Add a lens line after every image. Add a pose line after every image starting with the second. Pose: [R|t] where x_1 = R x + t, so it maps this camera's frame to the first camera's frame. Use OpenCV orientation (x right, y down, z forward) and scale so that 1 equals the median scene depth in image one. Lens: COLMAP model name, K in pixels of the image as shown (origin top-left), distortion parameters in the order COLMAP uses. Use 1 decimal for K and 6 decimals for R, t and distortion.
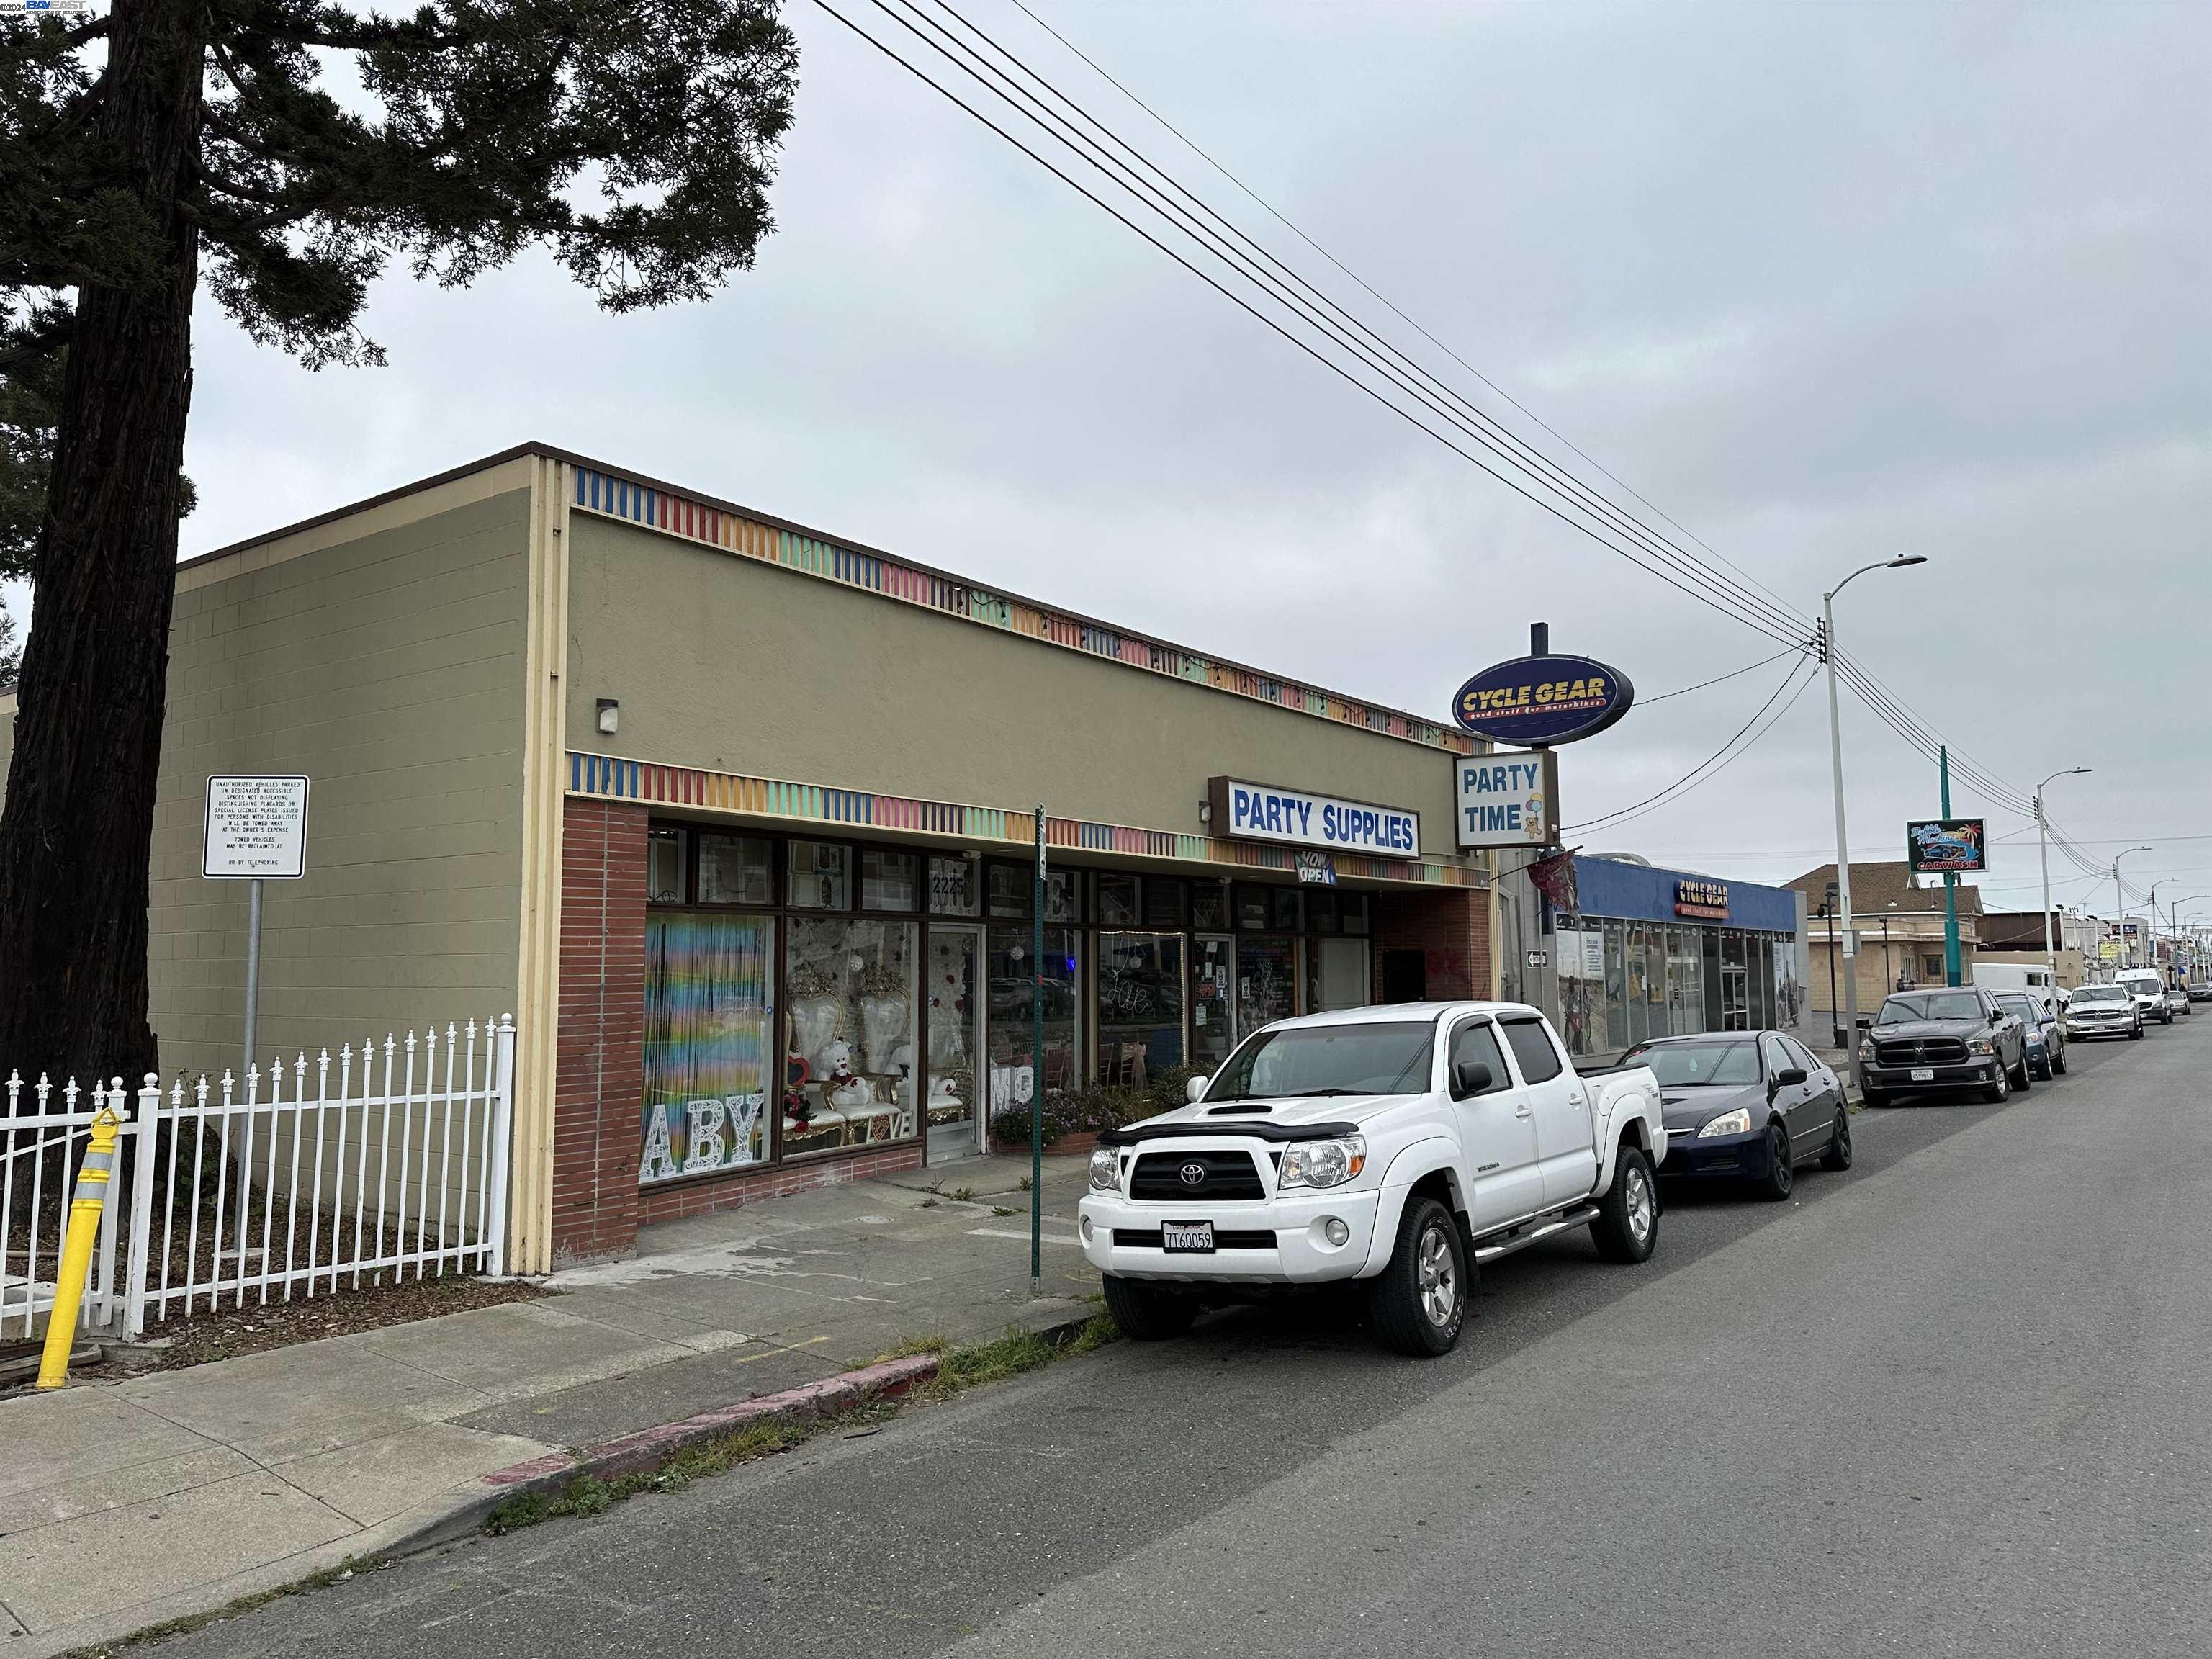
lens RADIAL K [[1538.7, 0, 1109.4], [0, 1538.7, 836.2], [0, 0, 1]] dist [0.158196, -0.230079]
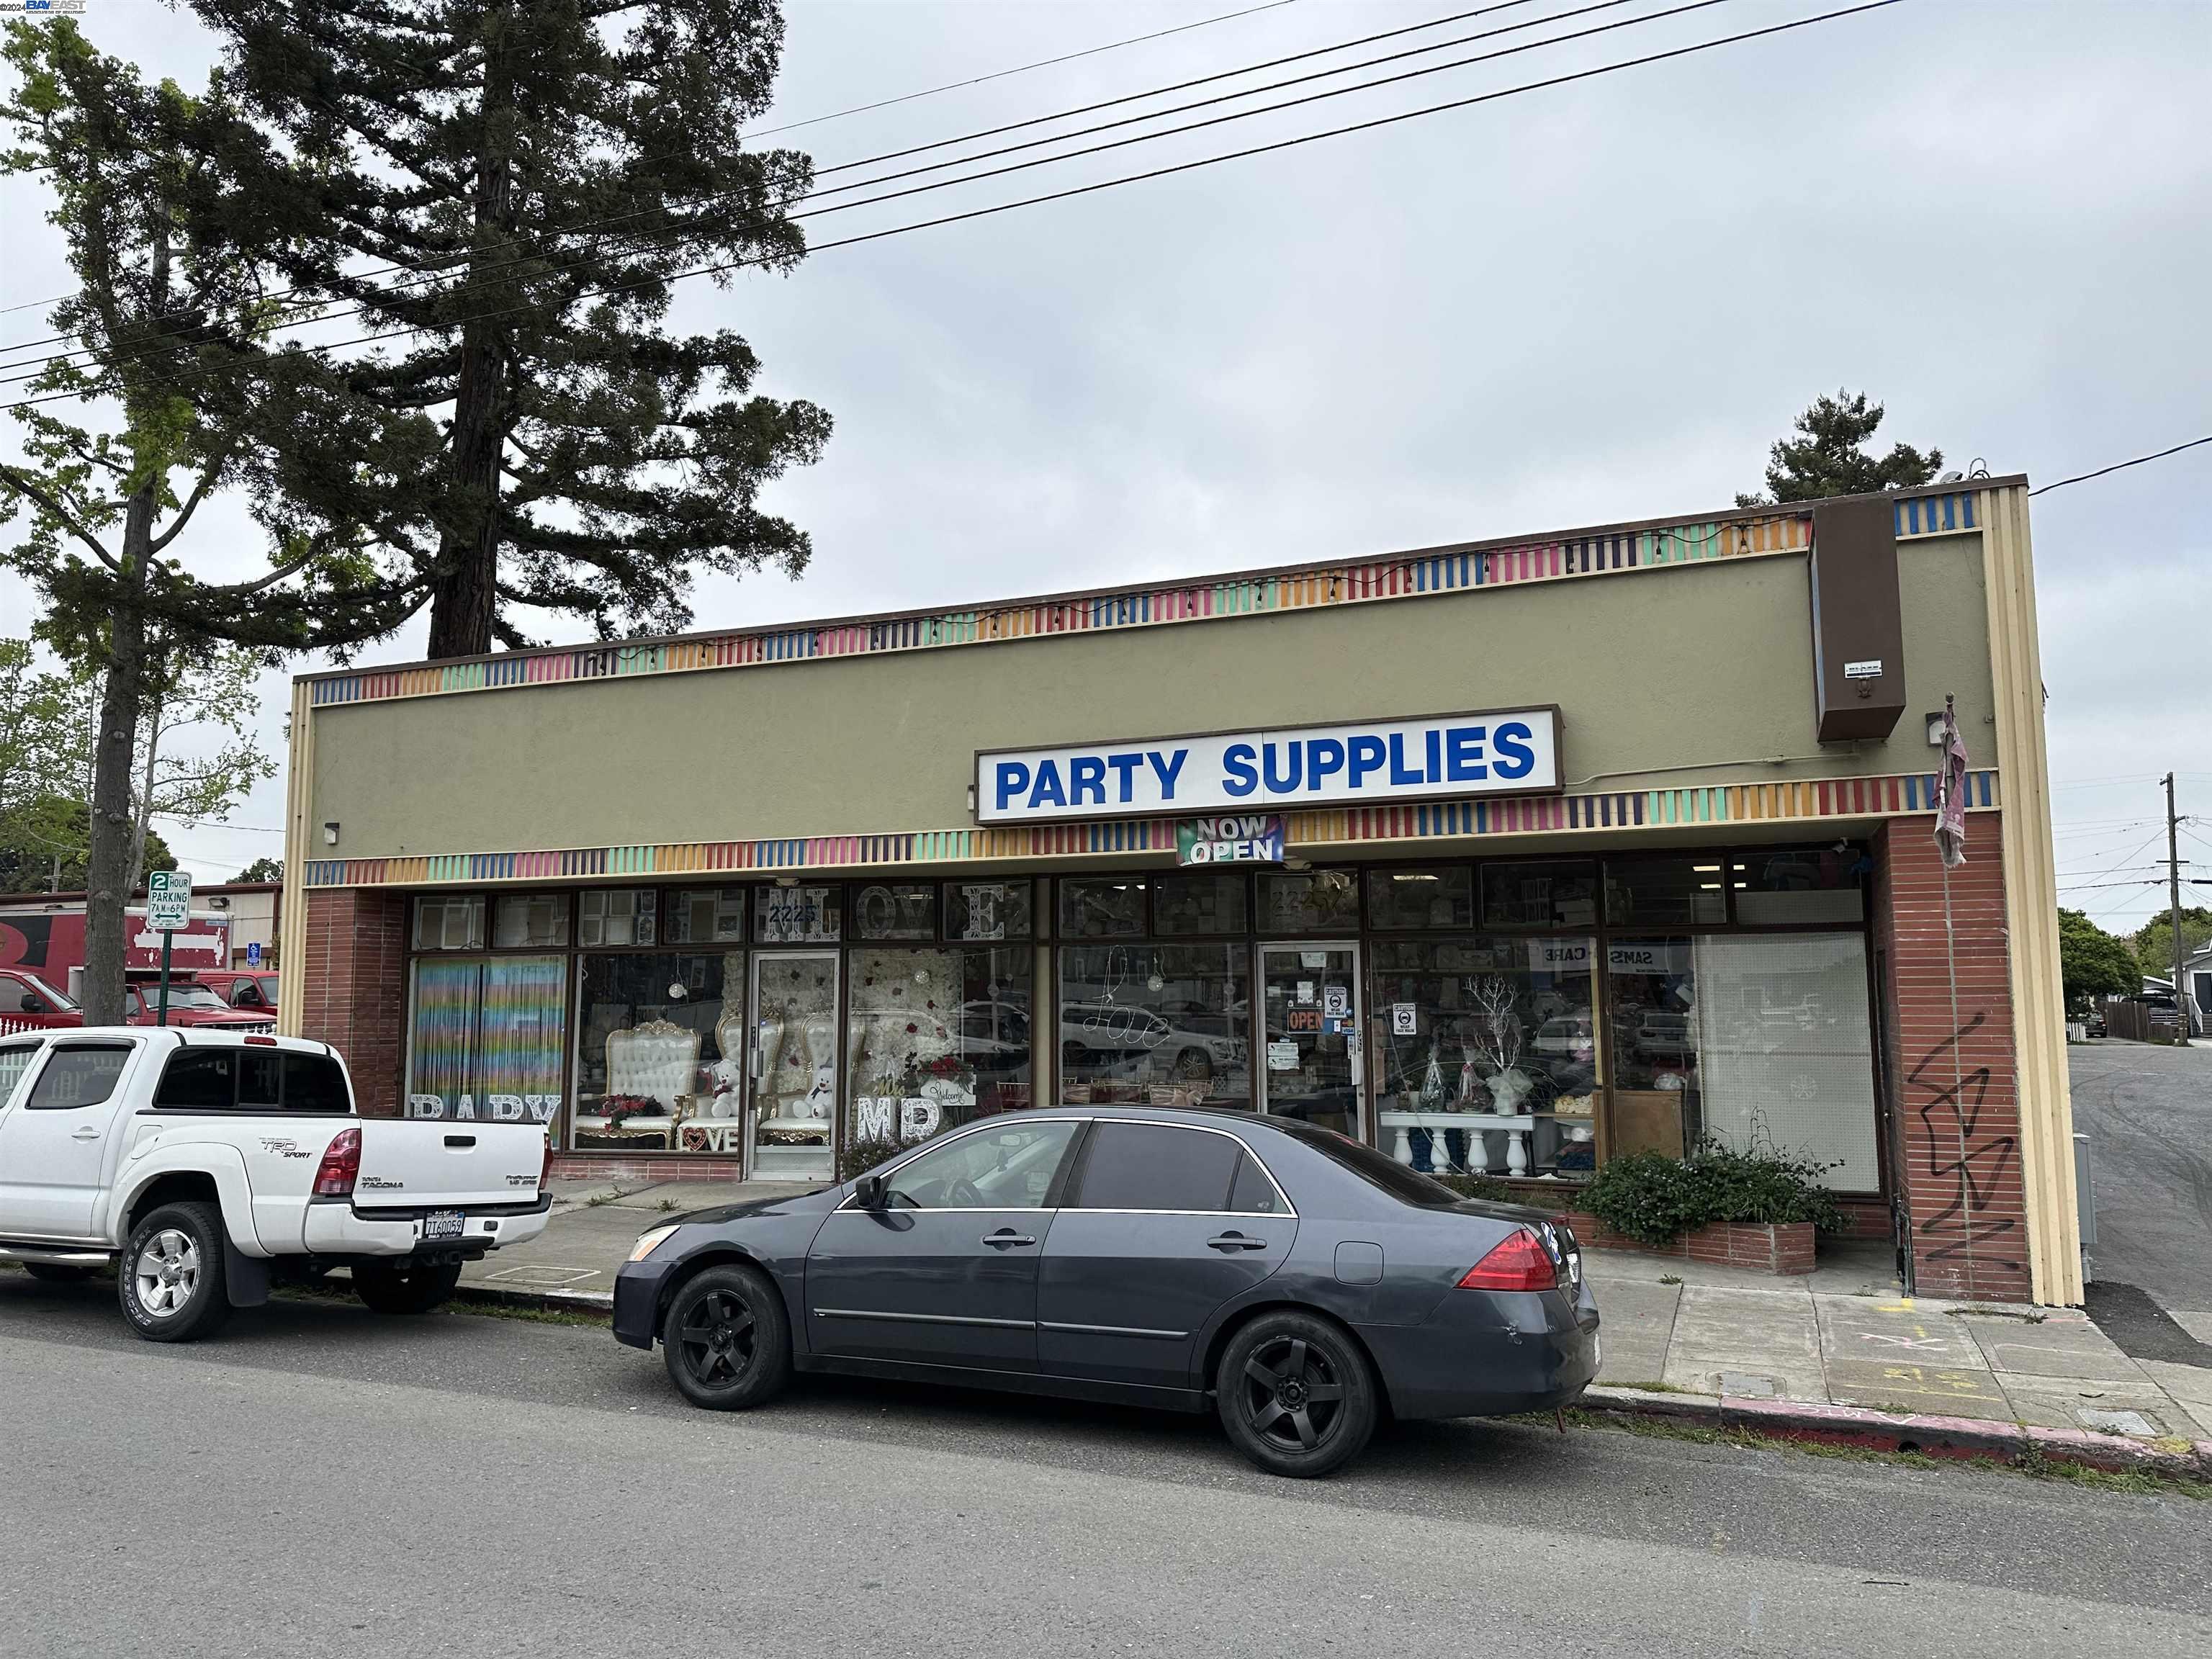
lens RADIAL K [[1535.8, 0, 1114.3], [0, 1535.8, 846.0], [0, 0, 1]] dist [0.115918, -0.156113]
pose [[0.239358, -0.101253, -0.965637, 1.174473], [0.087797, 0.992730, -0.082332, 0.112621], [0.966954, -0.065073, 0.246508, 1.185275]]
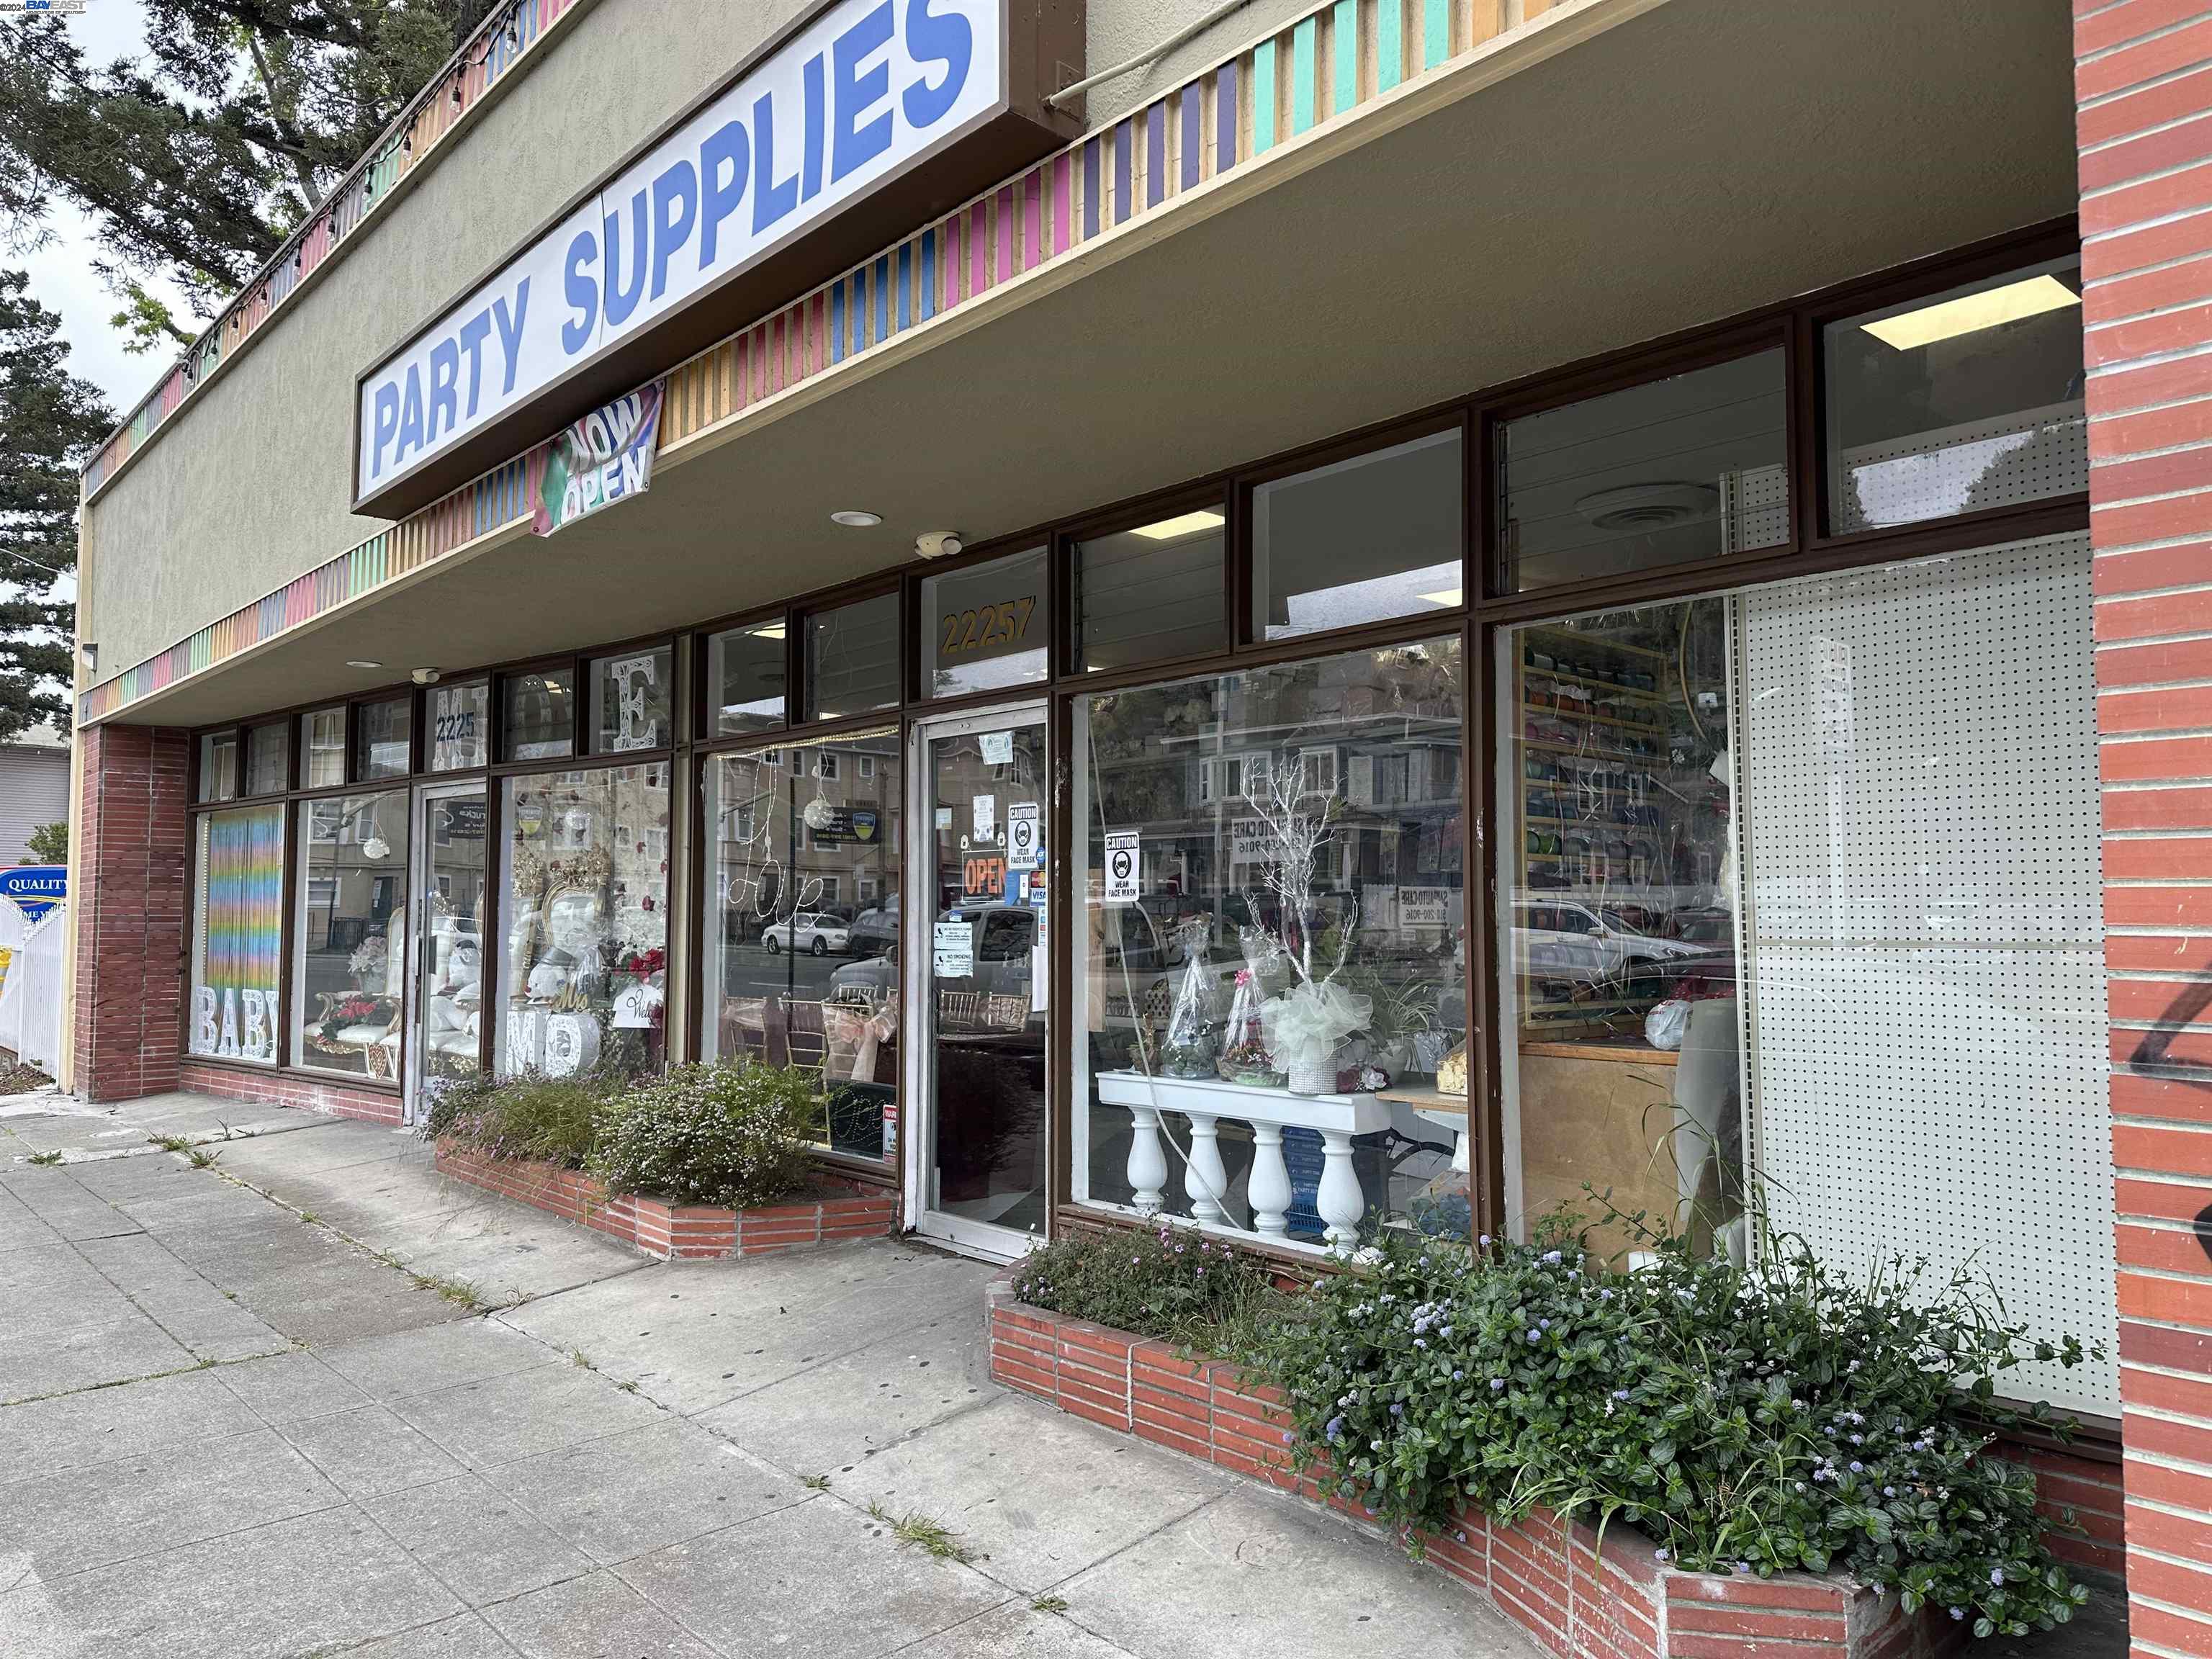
lens RADIAL K [[1535.8, 0, 1114.3], [0, 1535.8, 846.0], [0, 0, 1]] dist [0.115918, -0.156113]
pose [[-0.201411, -0.045998, -0.978426, 0.620677], [0.083424, 0.994462, -0.063925, 0.186984], [0.975948, -0.094499, -0.196458, 1.744332]]
